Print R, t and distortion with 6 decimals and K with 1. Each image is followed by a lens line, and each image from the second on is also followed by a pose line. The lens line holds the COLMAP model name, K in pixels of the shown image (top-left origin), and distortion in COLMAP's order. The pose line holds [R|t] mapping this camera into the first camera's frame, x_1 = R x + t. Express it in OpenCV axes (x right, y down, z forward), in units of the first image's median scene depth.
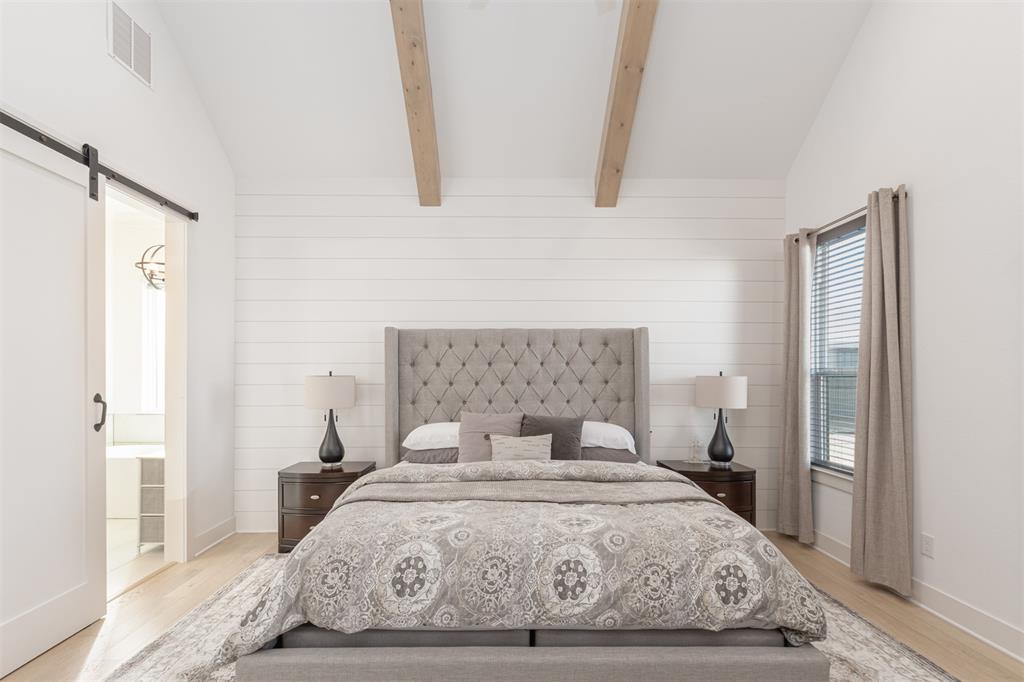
lens RADIAL K [[455.4, 0, 501.1], [0, 455.4, 376.1], [0, 0, 1]] dist [0.006725, -0.003294]
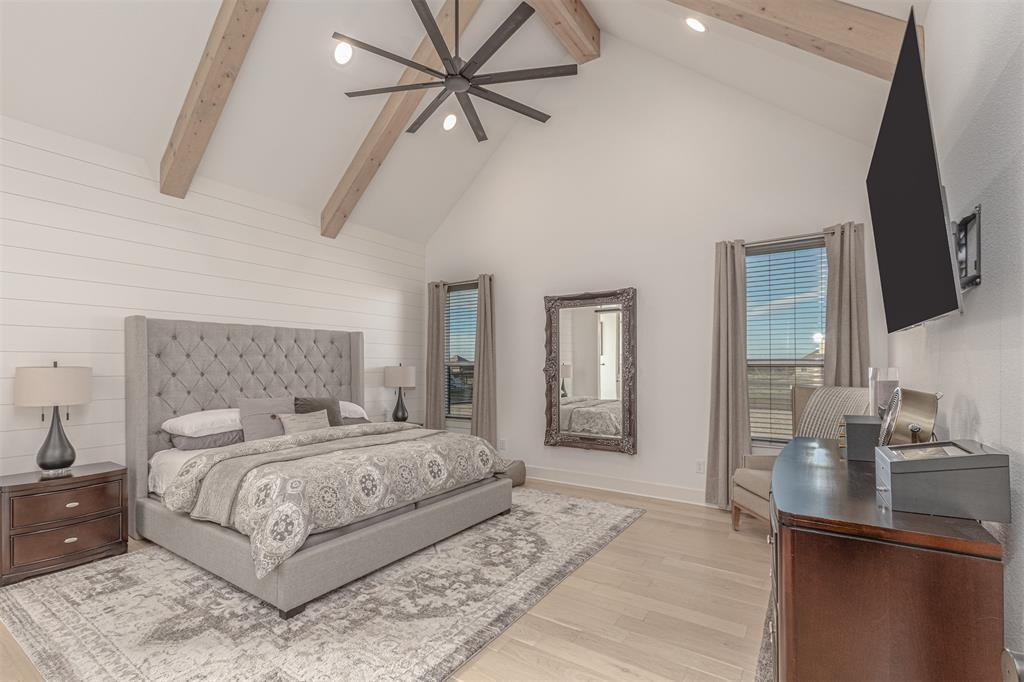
lens RADIAL K [[455.4, 0, 505.5], [0, 455.4, 358.4], [0, 0, 1]] dist [0.006725, -0.003294]
pose [[0.576145, 0.011846, 0.817262, -0.634396], [0.003268, 0.999854, -0.016796, 0.000466], [-0.817341, 0.012348, 0.576022, -0.192372]]
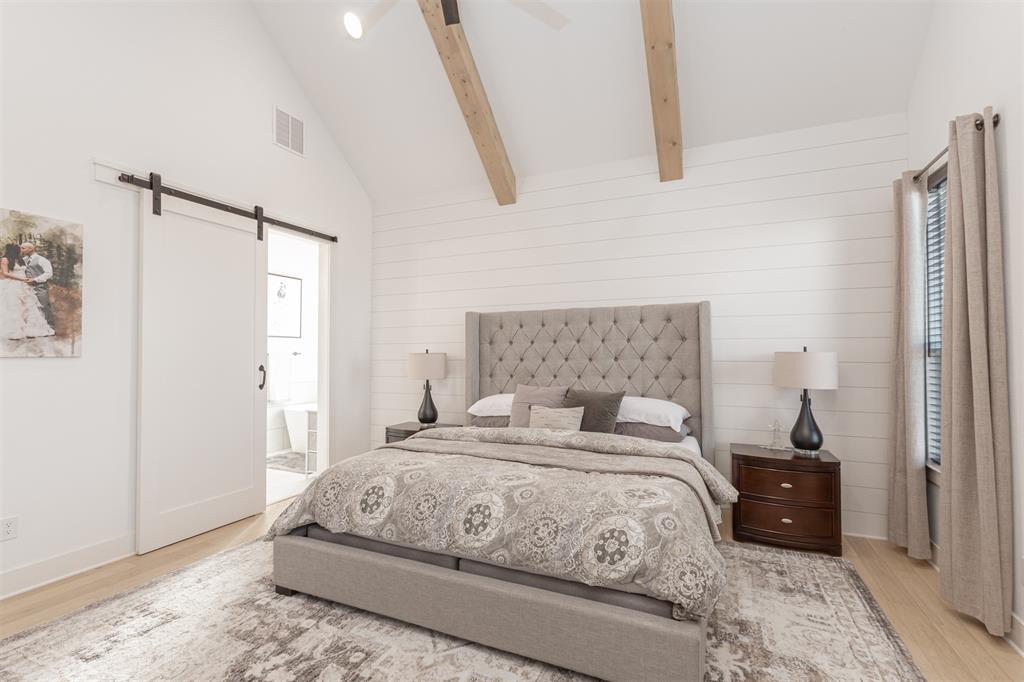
lens RADIAL K [[455.4, 0, 507.4], [0, 455.4, 343.9], [0, 0, 1]] dist [0.006725, -0.003294]
pose [[0.910166, -0.012106, -0.414066, 0.362495], [0.003713, 0.999771, -0.021068, 0.001627], [0.414226, 0.017638, 0.910003, -0.041044]]
